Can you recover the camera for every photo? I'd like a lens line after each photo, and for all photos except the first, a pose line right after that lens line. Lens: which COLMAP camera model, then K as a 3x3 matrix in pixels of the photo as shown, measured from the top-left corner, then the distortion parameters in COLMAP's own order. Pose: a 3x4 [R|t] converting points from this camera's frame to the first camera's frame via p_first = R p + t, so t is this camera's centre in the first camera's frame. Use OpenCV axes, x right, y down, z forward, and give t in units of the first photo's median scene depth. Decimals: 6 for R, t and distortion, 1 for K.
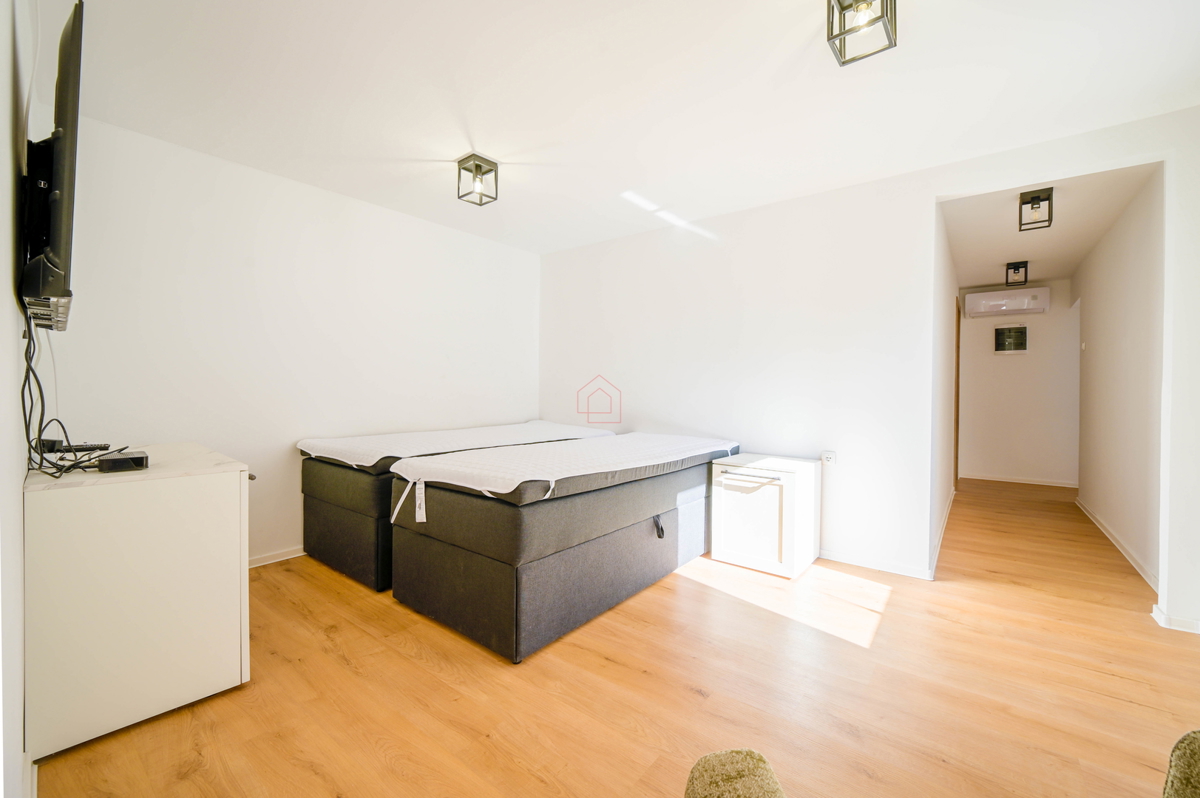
lens RADIAL K [[488.5, 0, 602.3], [0, 488.5, 396.2], [0, 0, 1]] dist [-0.001415, 0.000092]
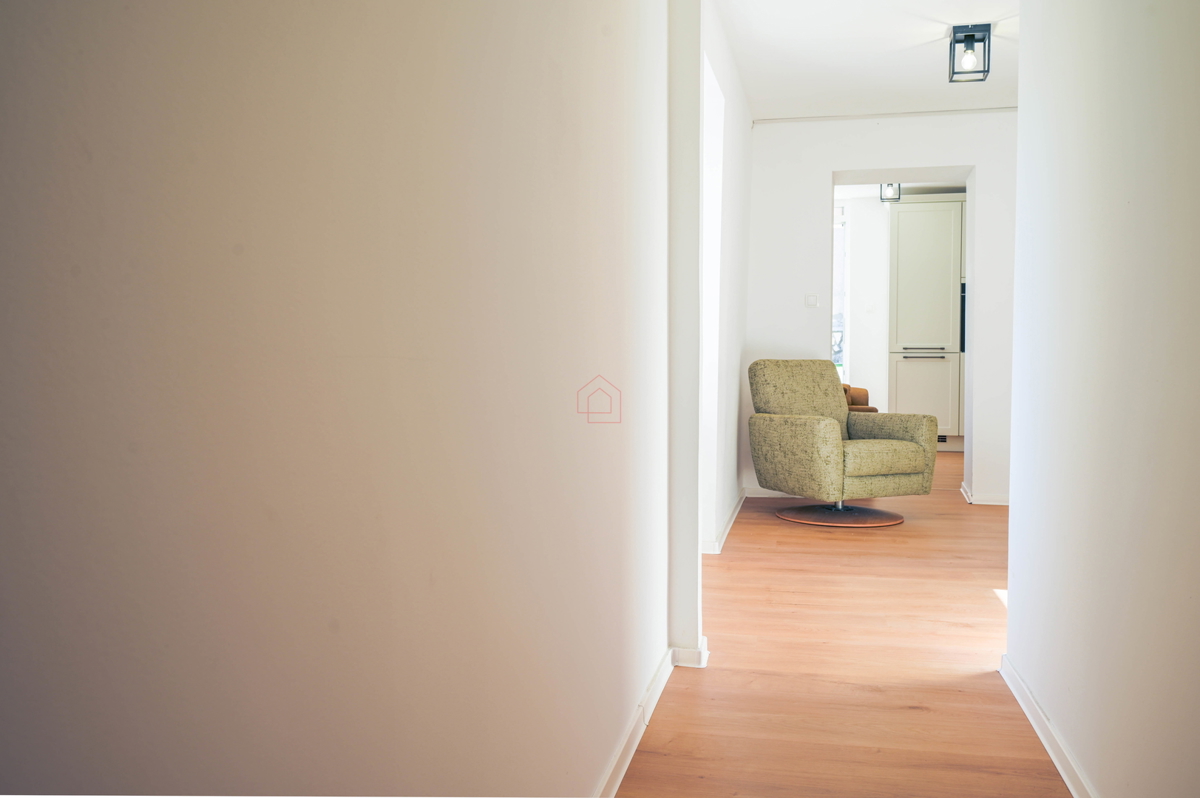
lens RADIAL K [[1044.3, 0, 607.8], [0, 1044.3, 406.2], [0, 0, 1]] dist [-0.026769, 0.001410]
pose [[-0.897061, 0.022602, -0.441327, 2.105696], [-0.006971, 0.997843, 0.065273, 0.031143], [0.441851, 0.061631, -0.894969, 2.454745]]
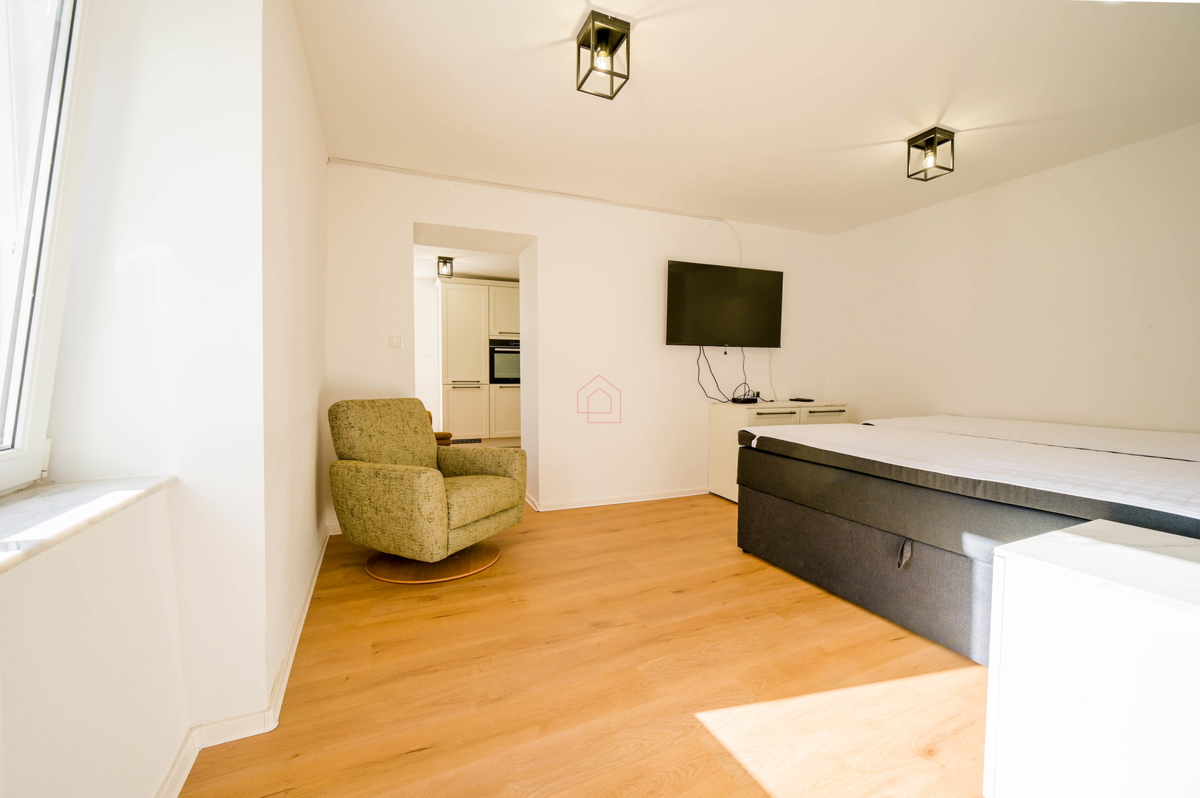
lens RADIAL K [[488.5, 0, 607.2], [0, 488.5, 394.6], [0, 0, 1]] dist [-0.001415, 0.000092]
pose [[-0.455708, 0.027230, -0.889713, 1.232938], [-0.015649, 0.999132, 0.038595, 0.013348], [0.889992, 0.031511, -0.454887, 1.191538]]
